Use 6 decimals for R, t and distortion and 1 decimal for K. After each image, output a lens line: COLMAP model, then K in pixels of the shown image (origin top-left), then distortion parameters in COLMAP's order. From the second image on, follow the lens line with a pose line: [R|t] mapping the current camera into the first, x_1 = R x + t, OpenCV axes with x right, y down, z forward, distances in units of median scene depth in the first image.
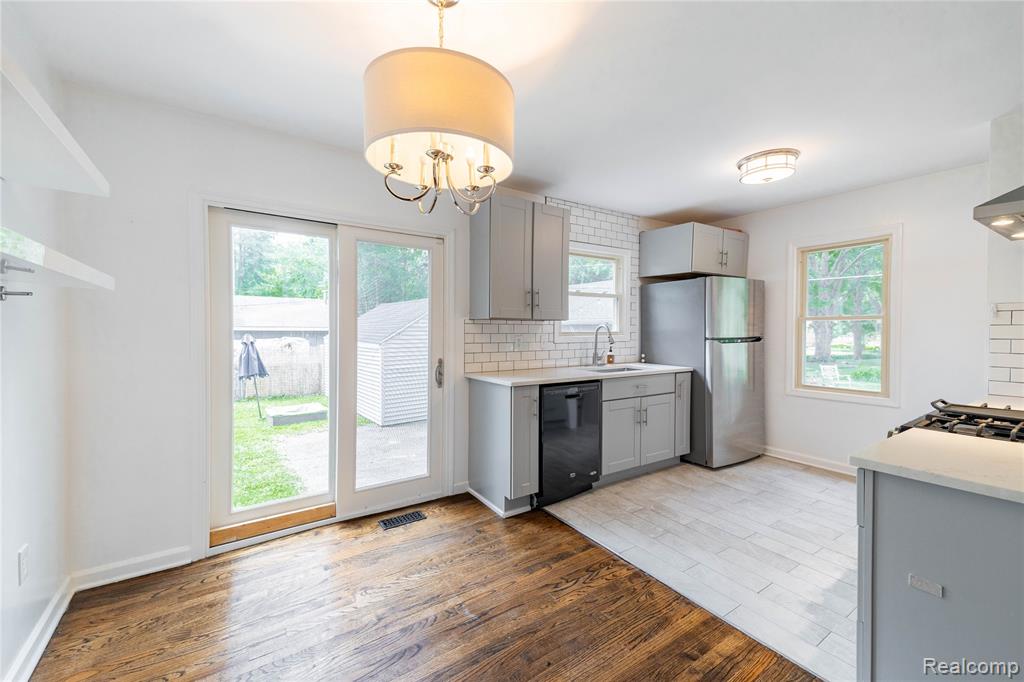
lens RADIAL K [[417.9, 0, 514.2], [0, 417.9, 336.0], [0, 0, 1]] dist [0.061549, -0.022678]
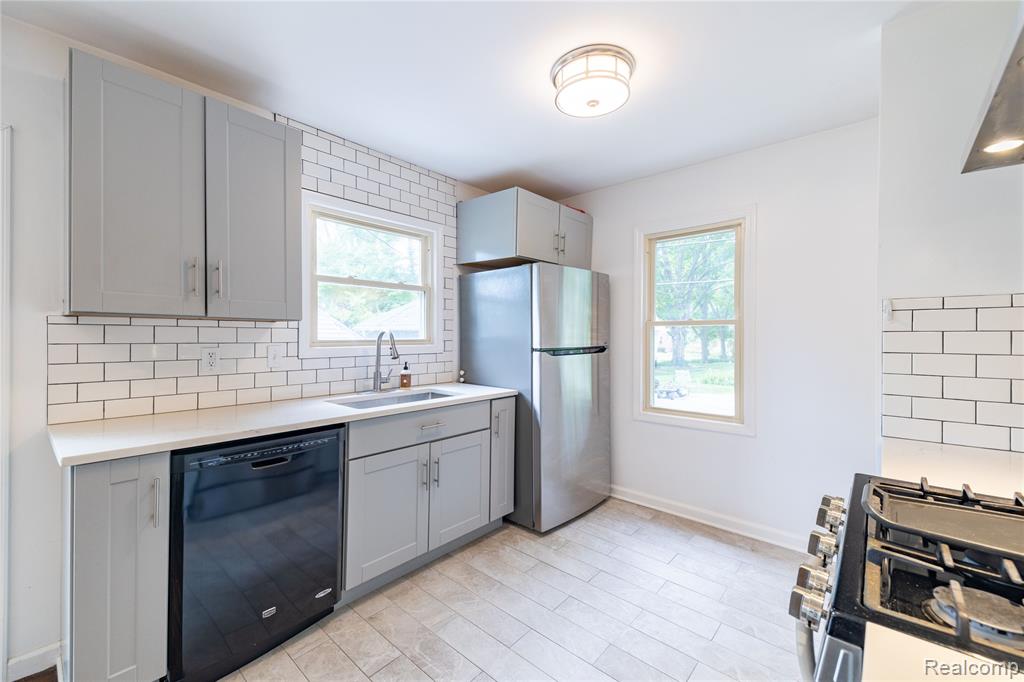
lens RADIAL K [[417.9, 0, 514.2], [0, 417.9, 336.0], [0, 0, 1]] dist [0.061549, -0.022678]
pose [[0.968408, 0.002544, 0.249358, 0.240128], [0.001371, 0.999878, -0.015528, -0.005748], [-0.249368, 0.015379, 0.968287, 0.314510]]
